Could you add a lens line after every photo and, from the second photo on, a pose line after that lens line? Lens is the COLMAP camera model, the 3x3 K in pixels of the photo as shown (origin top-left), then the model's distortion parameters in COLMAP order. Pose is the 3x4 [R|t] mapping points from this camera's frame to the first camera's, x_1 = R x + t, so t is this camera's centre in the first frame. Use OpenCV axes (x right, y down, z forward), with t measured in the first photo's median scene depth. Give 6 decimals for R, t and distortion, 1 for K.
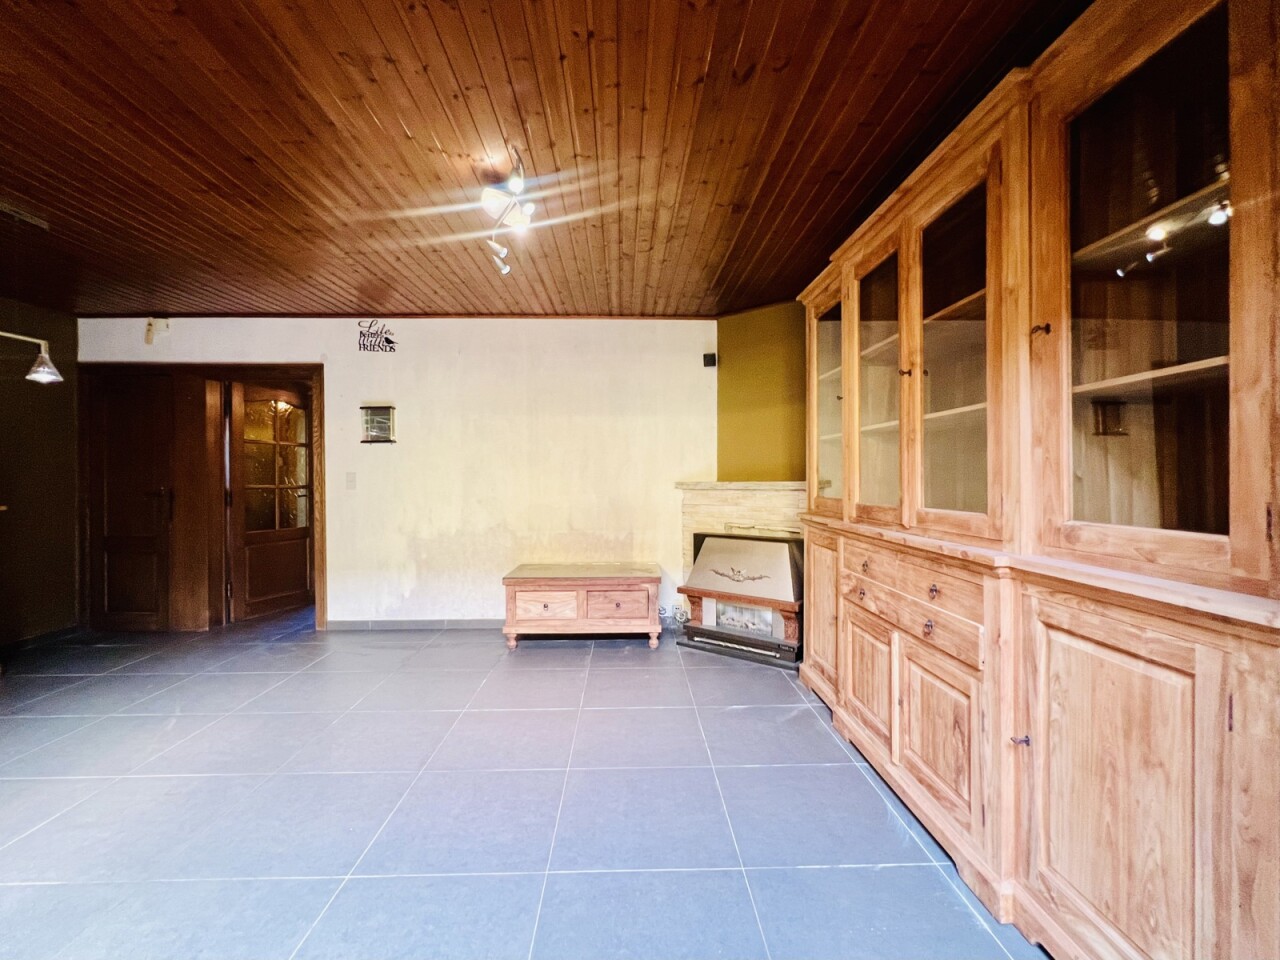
lens RADIAL K [[564.7, 0, 647.2], [0, 564.7, 480.6], [0, 0, 1]] dist [-0.002666, 0.001700]
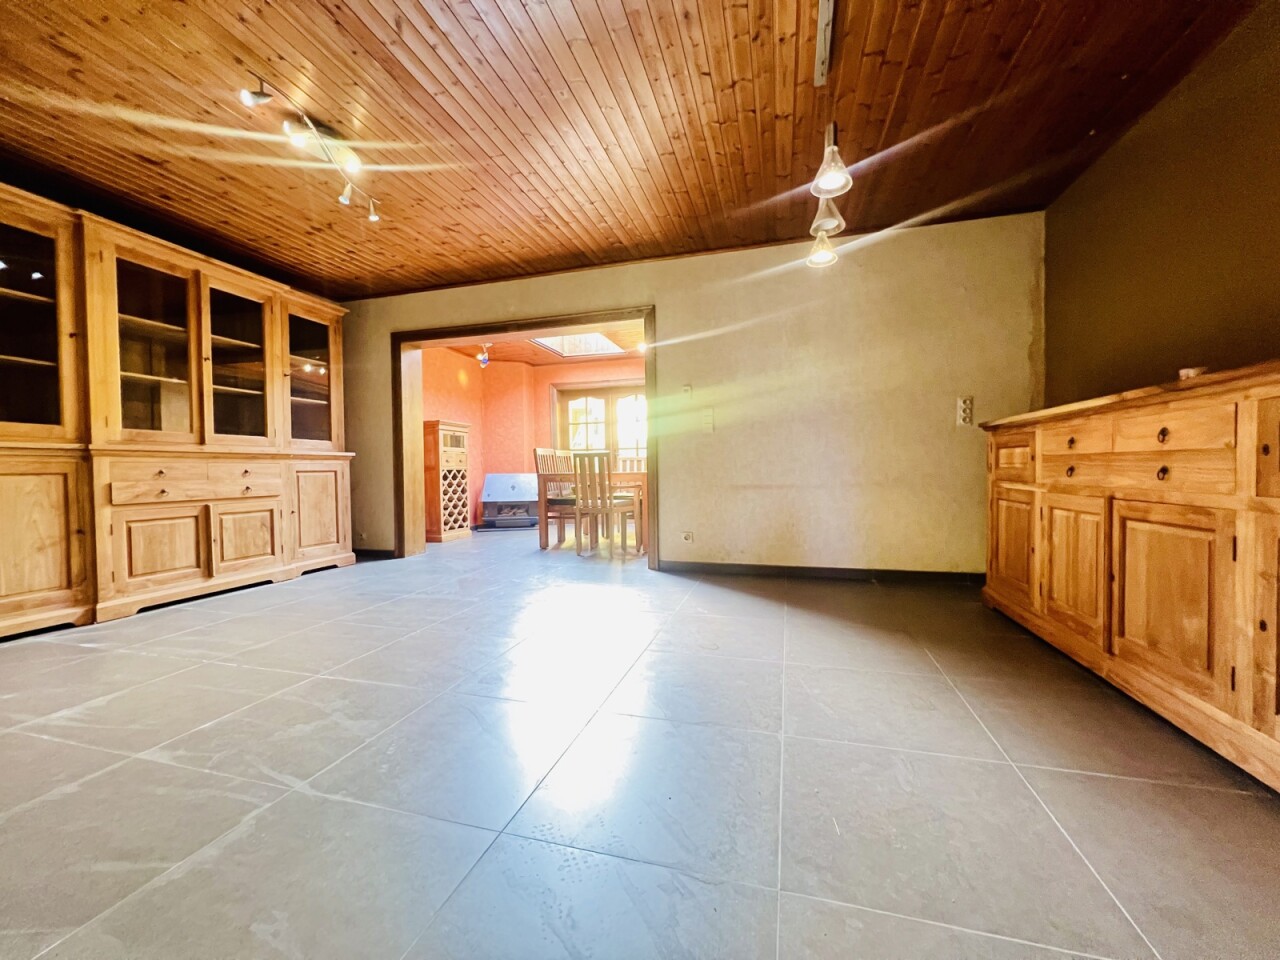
lens RADIAL K [[511.9, 0, 640.8], [0, 511.9, 478.0], [0, 0, 1]] dist [-0.002954, 0.001242]
pose [[-0.957376, 0.014633, 0.288474, -0.727016], [0.022117, 0.999498, 0.022703, 0.099856], [-0.287997, 0.028115, -0.957219, 1.182775]]
